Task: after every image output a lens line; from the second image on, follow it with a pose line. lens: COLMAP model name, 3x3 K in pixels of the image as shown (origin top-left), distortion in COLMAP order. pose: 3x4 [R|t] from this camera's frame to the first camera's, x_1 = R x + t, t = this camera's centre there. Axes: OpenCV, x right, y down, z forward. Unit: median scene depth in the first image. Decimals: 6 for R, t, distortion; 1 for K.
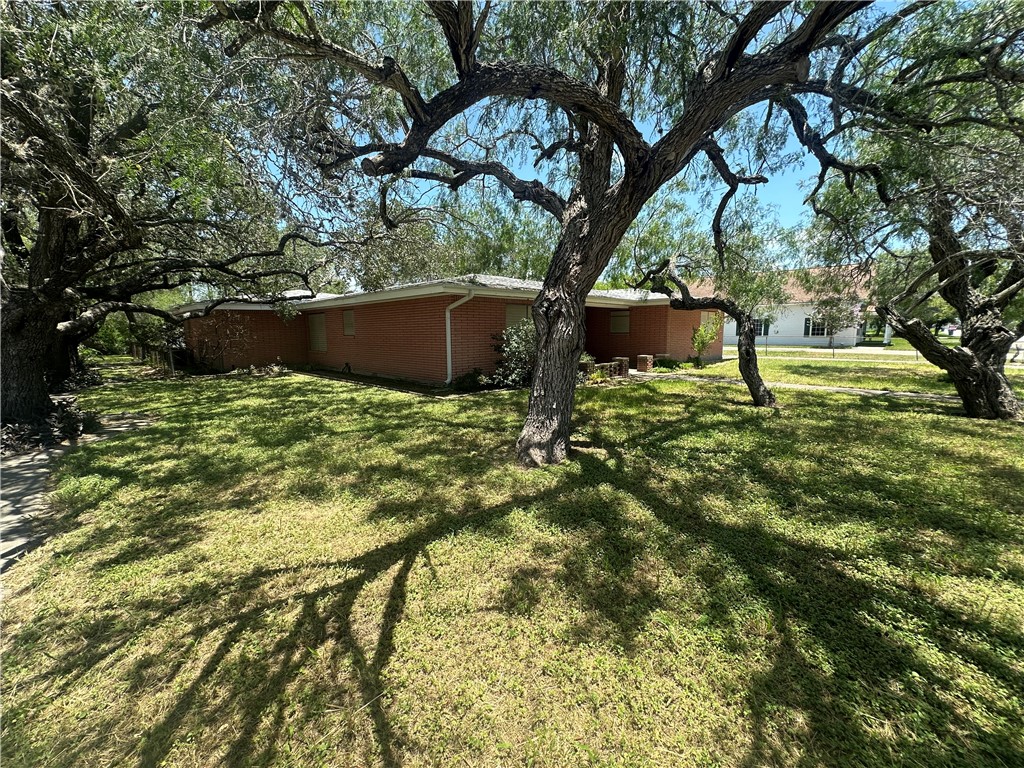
lens RADIAL K [[411.4, 0, 512.0], [0, 411.4, 383.7], [0, 0, 1]] dist [-0.000831, 0.000029]
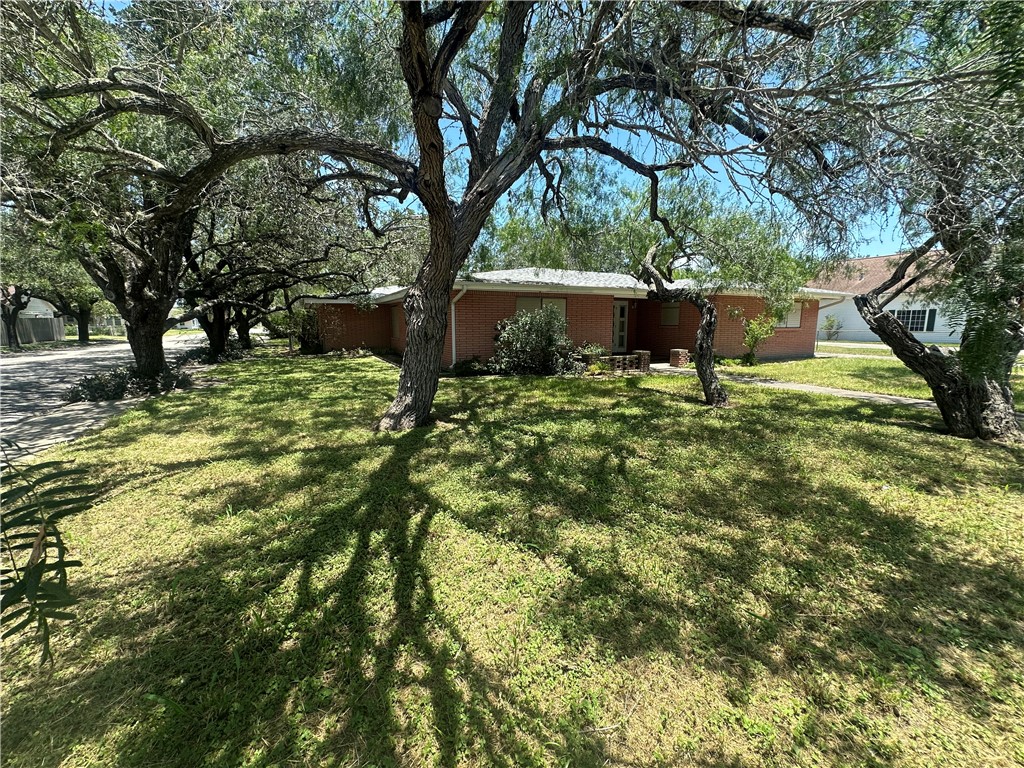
lens RADIAL K [[411.4, 0, 512.3], [0, 411.4, 383.9], [0, 0, 1]] dist [-0.000831, 0.000029]
pose [[0.946676, 0.055768, -0.317325, 0.785934], [-0.048690, 0.998357, 0.030199, 0.000419], [0.318487, -0.013138, 0.947836, -0.049827]]
